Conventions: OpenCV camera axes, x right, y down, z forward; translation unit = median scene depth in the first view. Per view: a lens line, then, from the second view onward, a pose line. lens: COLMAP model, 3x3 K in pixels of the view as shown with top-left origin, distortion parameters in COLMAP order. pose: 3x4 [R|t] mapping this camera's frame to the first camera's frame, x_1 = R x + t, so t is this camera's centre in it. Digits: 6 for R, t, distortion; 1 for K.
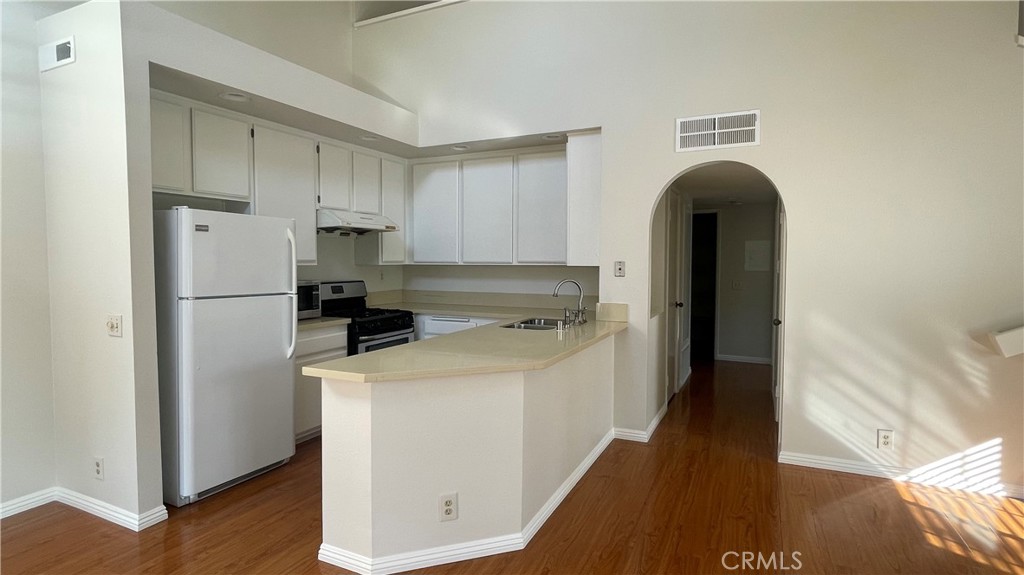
lens RADIAL K [[520.2, 0, 509.1], [0, 520.2, 286.2], [0, 0, 1]] dist [-0.005228, -0.001061]
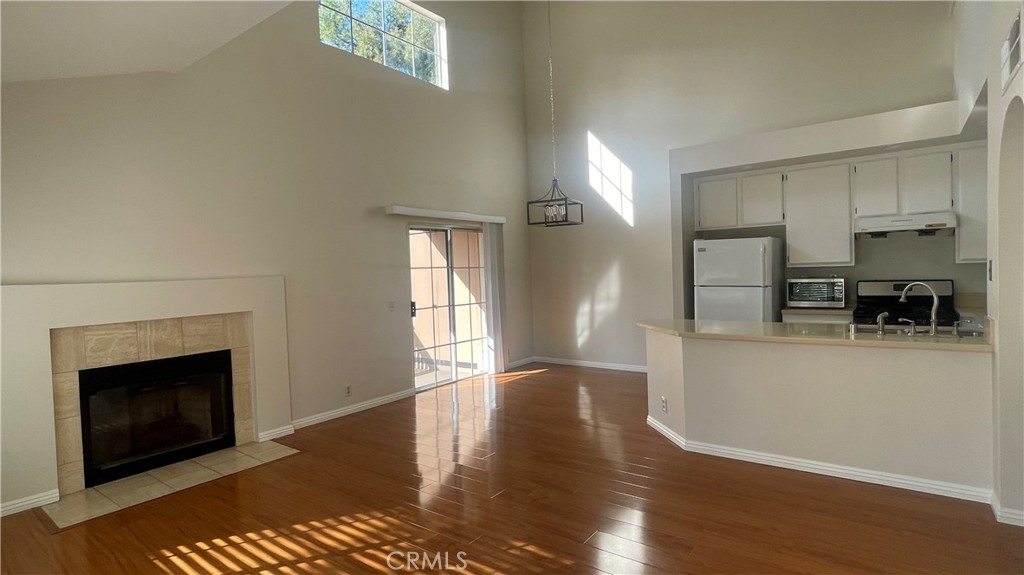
lens RADIAL K [[519.9, 0, 510.7], [0, 519.9, 286.5], [0, 0, 1]] dist [-0.000871, -0.001070]
pose [[-0.194007, 0.031783, -0.980485, 0.982739], [-0.016192, 0.999235, 0.035594, -0.022695], [0.980866, 0.022782, -0.193344, 0.462922]]
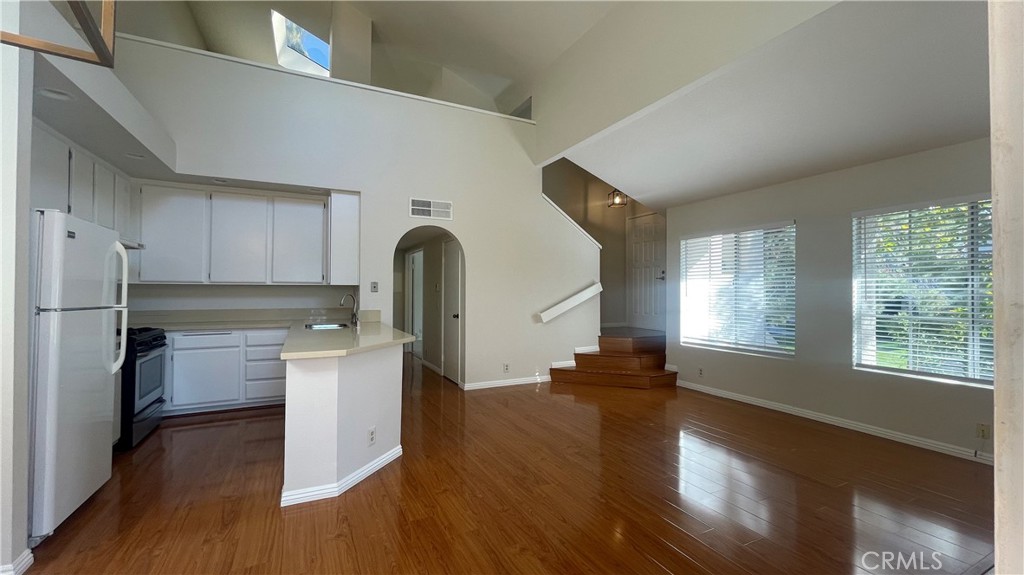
lens RADIAL K [[415.1, 0, 509.8], [0, 415.1, 287.3], [0, 0, 1]] dist [0.000298, -0.000118]
pose [[0.616081, 0.007155, 0.787651, -0.471035], [0.037672, 0.998547, -0.038537, 0.028257], [-0.786782, 0.053414, 0.614916, -0.054350]]
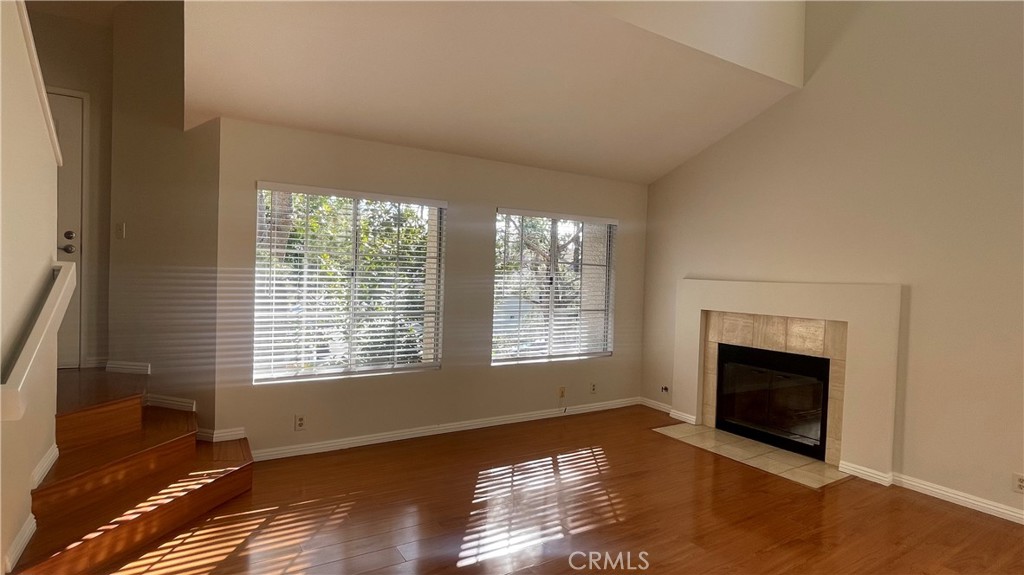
lens RADIAL K [[520.2, 0, 509.1], [0, 520.2, 286.2], [0, 0, 1]] dist [-0.005228, -0.001061]
pose [[-0.841077, -0.041894, 0.539291, 0.076200], [-0.005273, 0.997584, 0.069272, -0.051099], [-0.540890, 0.055419, -0.839265, 0.845932]]
